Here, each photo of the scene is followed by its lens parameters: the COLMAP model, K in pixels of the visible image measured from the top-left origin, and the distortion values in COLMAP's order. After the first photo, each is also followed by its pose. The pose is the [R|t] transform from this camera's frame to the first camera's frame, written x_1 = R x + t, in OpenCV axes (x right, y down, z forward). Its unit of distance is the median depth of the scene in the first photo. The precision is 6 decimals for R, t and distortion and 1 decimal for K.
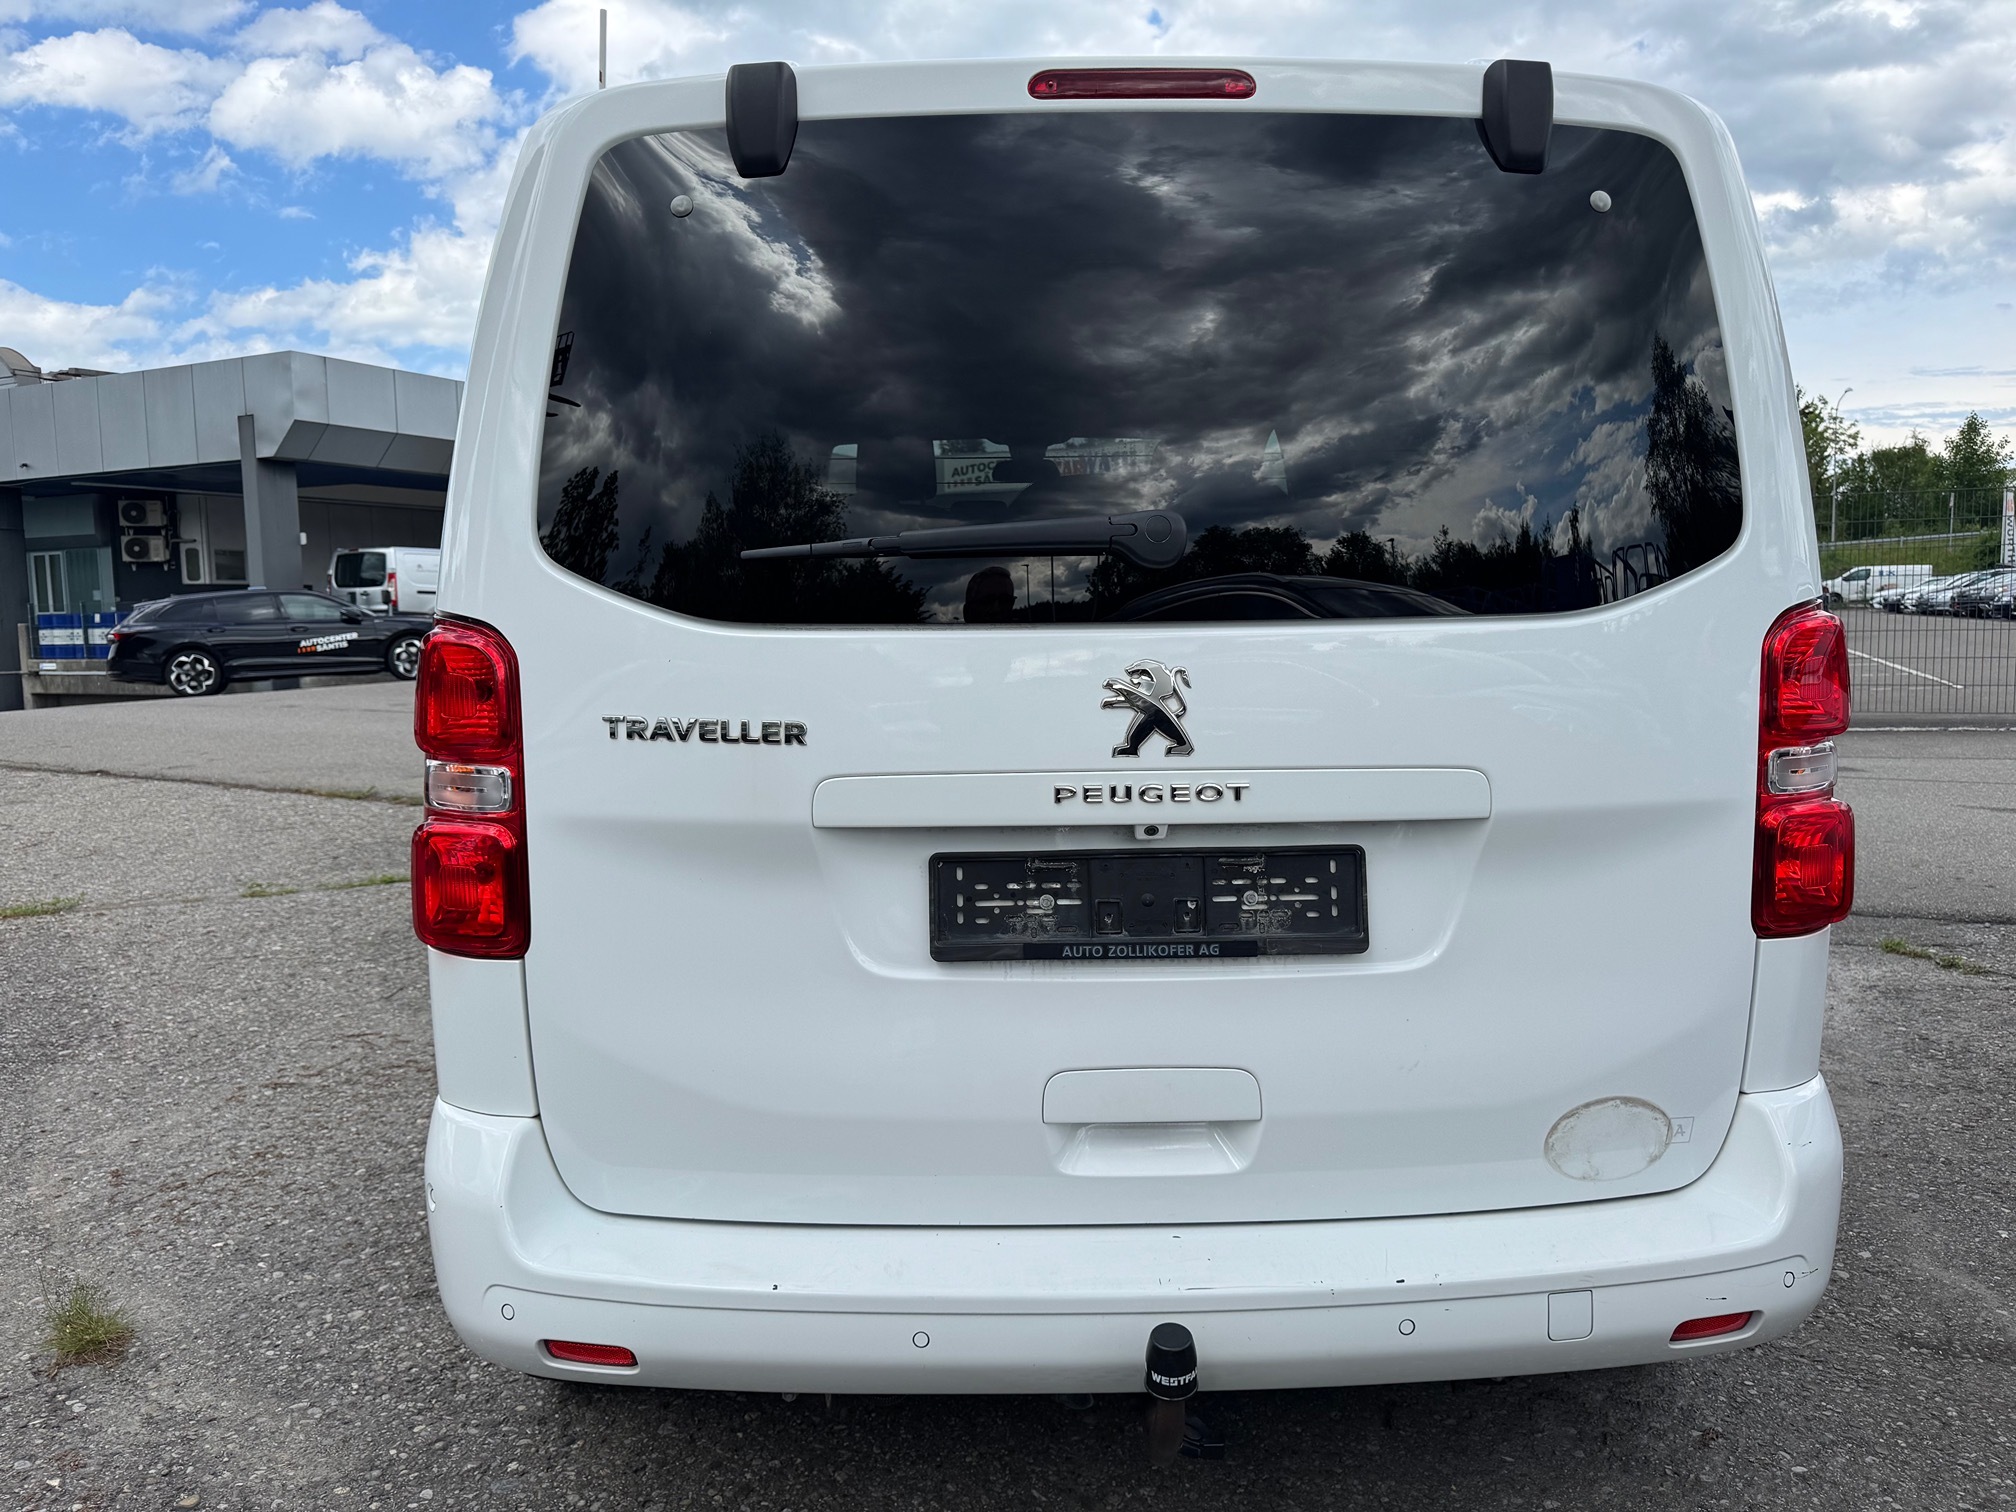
lens RADIAL K [[1424.9, 0, 1002.1], [0, 1424.9, 702.9], [0, 0, 1]] dist [0.001160, -0.008112]
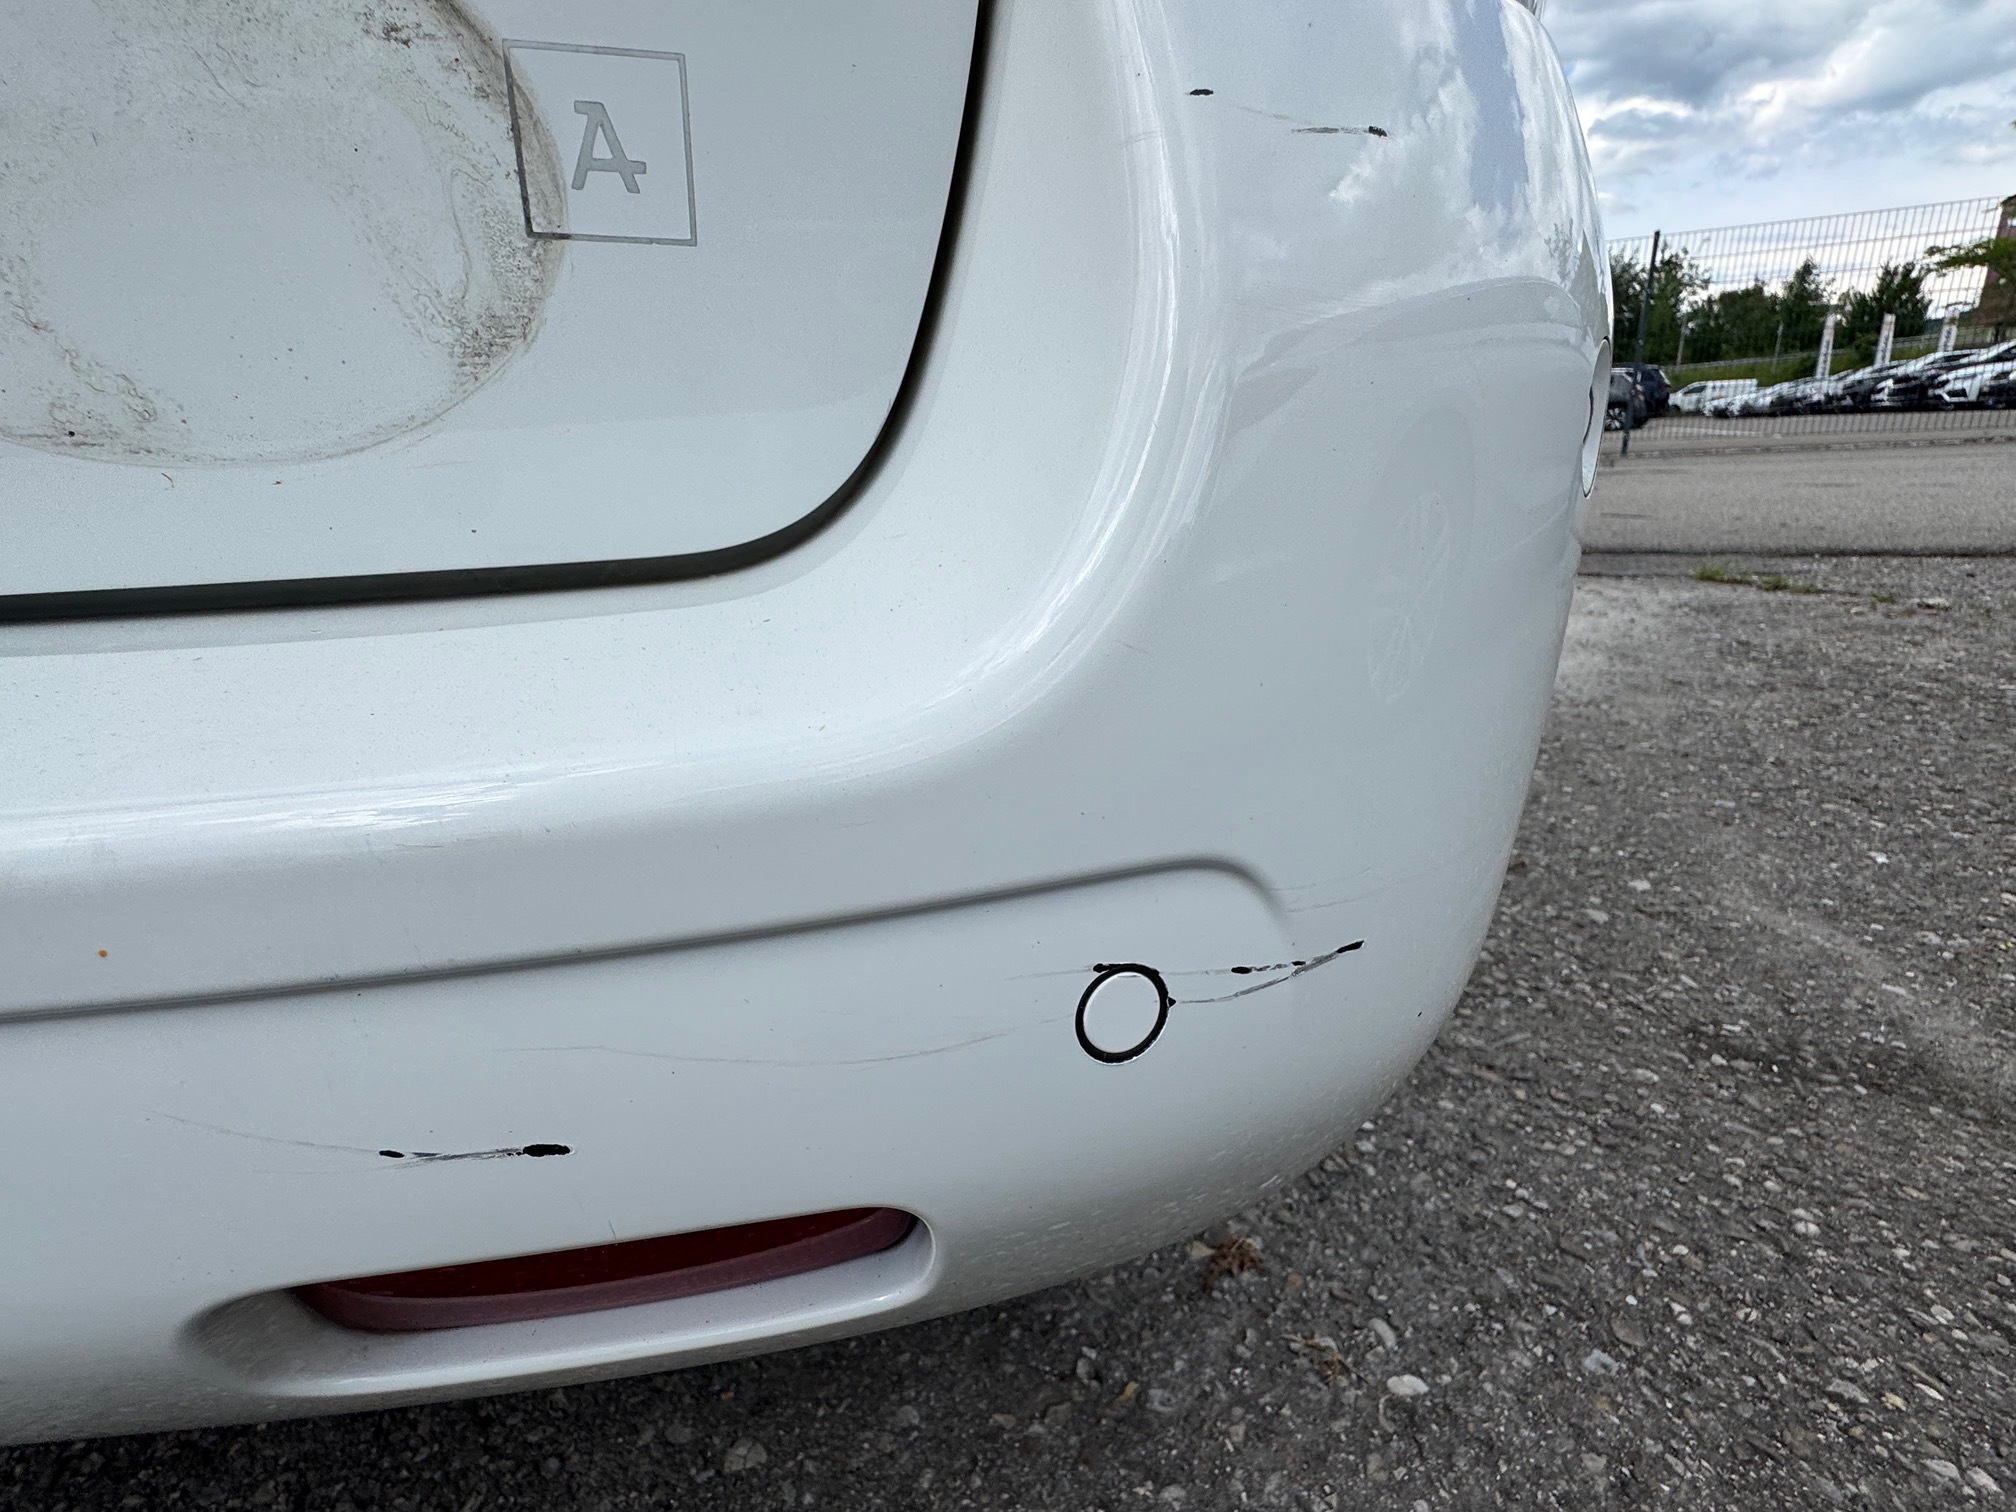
lens RADIAL K [[926.6, 0, 1014.0], [0, 926.6, 734.2], [0, 0, 1]] dist [-0.002160, -0.001641]
pose [[0.997547, 0.003249, -0.069924, 0.369674], [0.011618, 0.977382, 0.211163, 0.239939], [0.069029, -0.211457, 0.974947, 0.614156]]
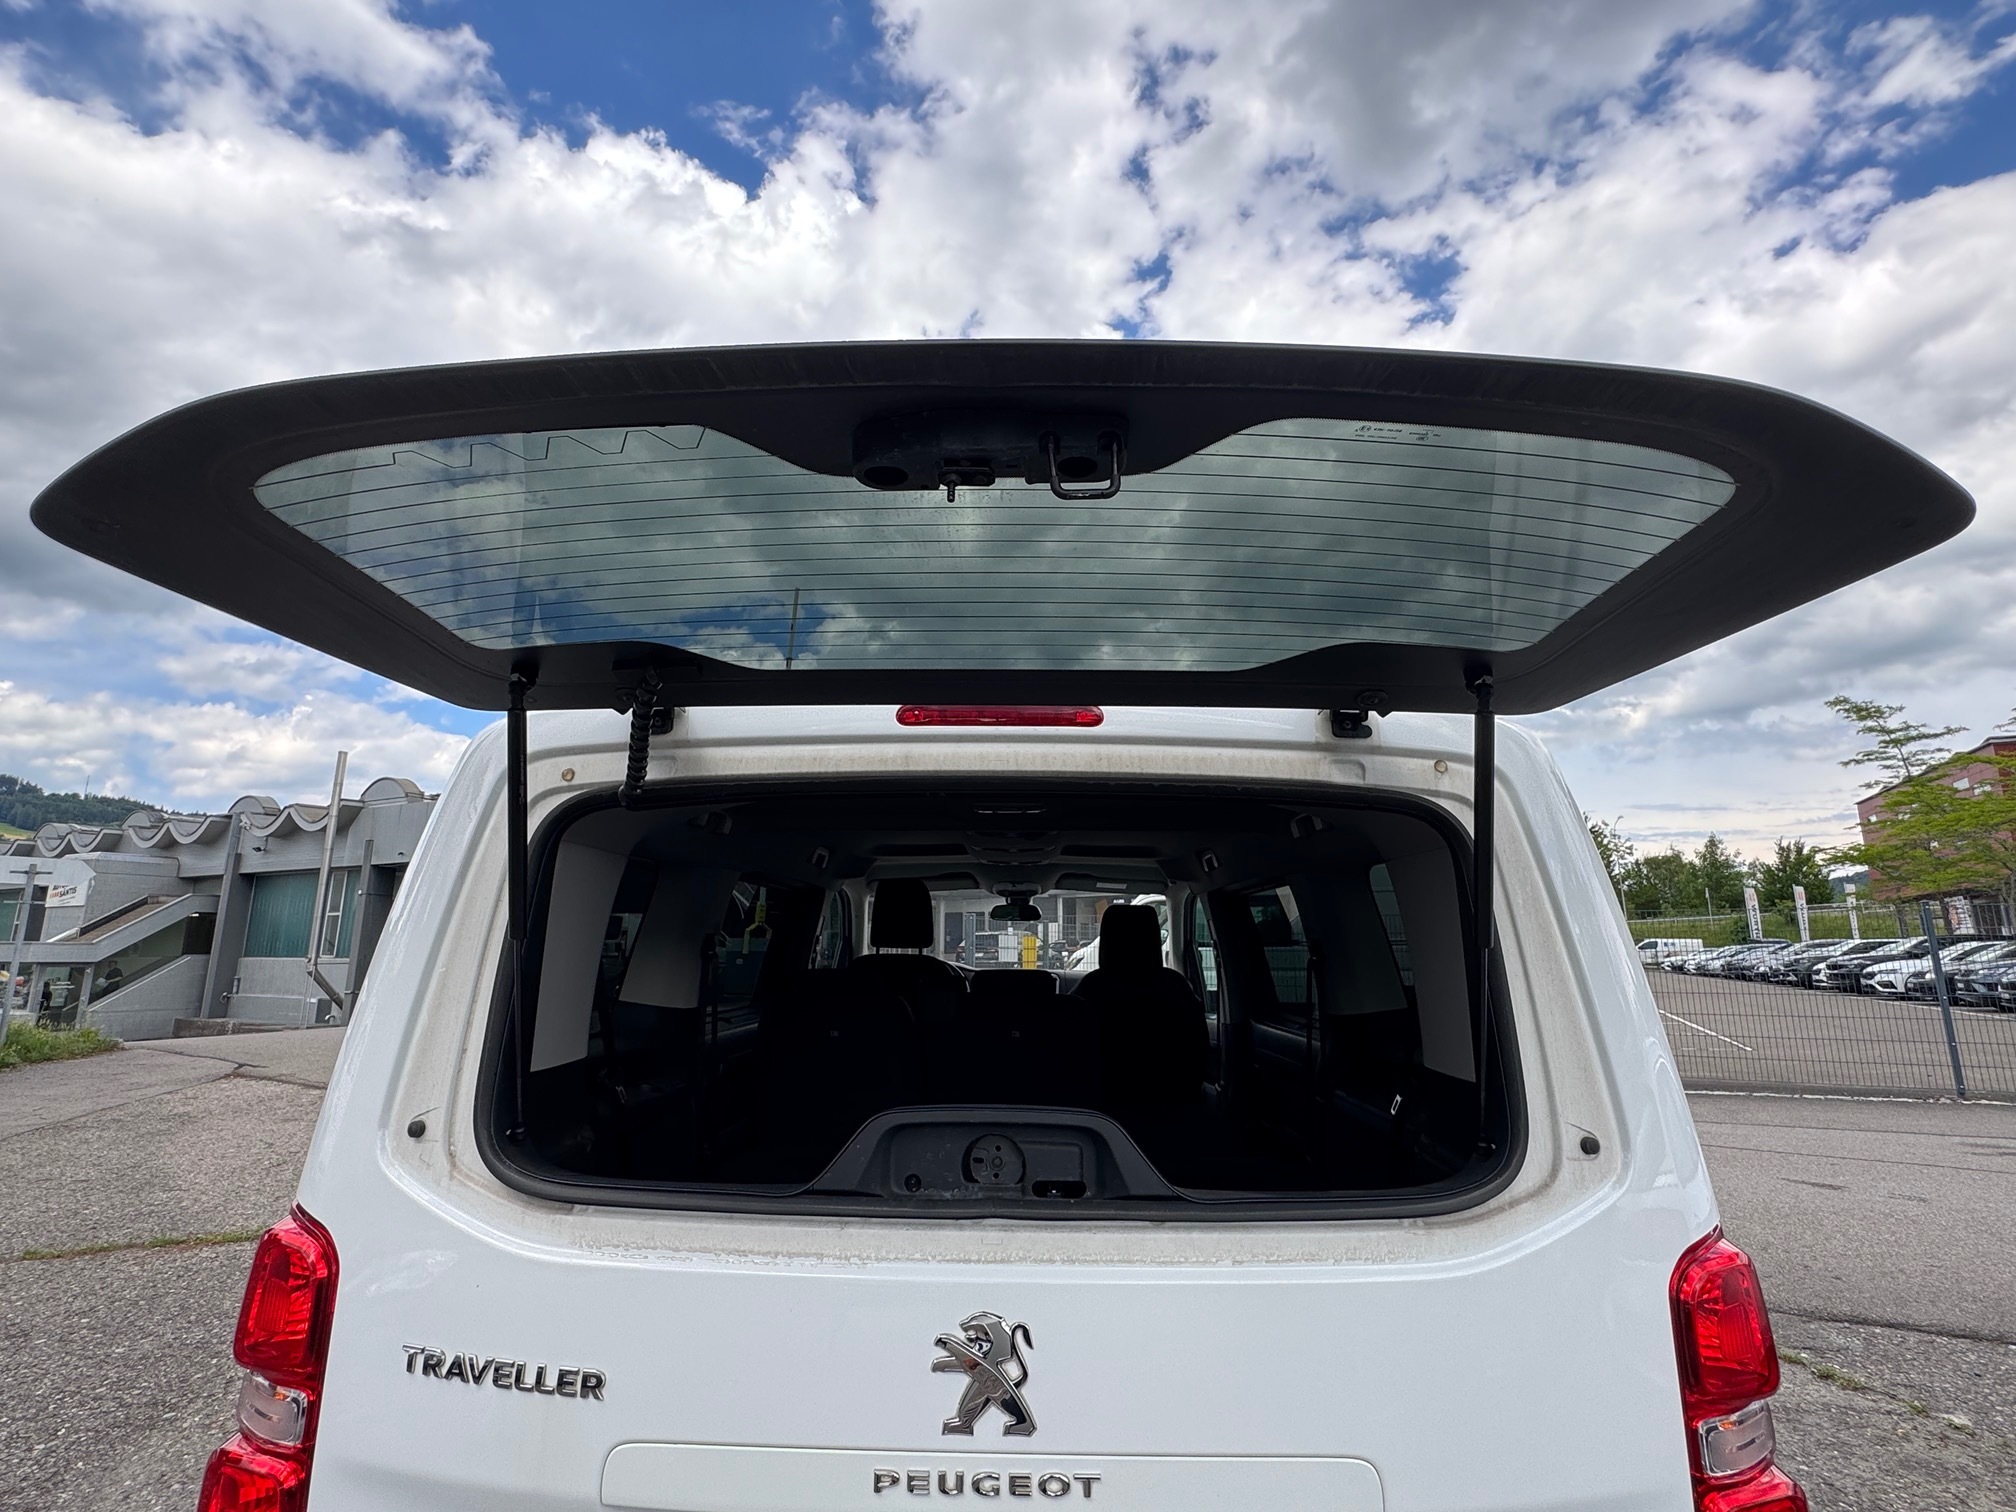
lens RADIAL K [[926.6, 0, 1014.0], [0, 926.6, 734.2], [0, 0, 1]] dist [-0.002160, -0.001641]
pose [[0.998710, 0.010410, -0.049689, 0.091127], [-0.024022, 0.959148, -0.281881, -0.135122], [0.044725, 0.282712, 0.958162, 0.212527]]
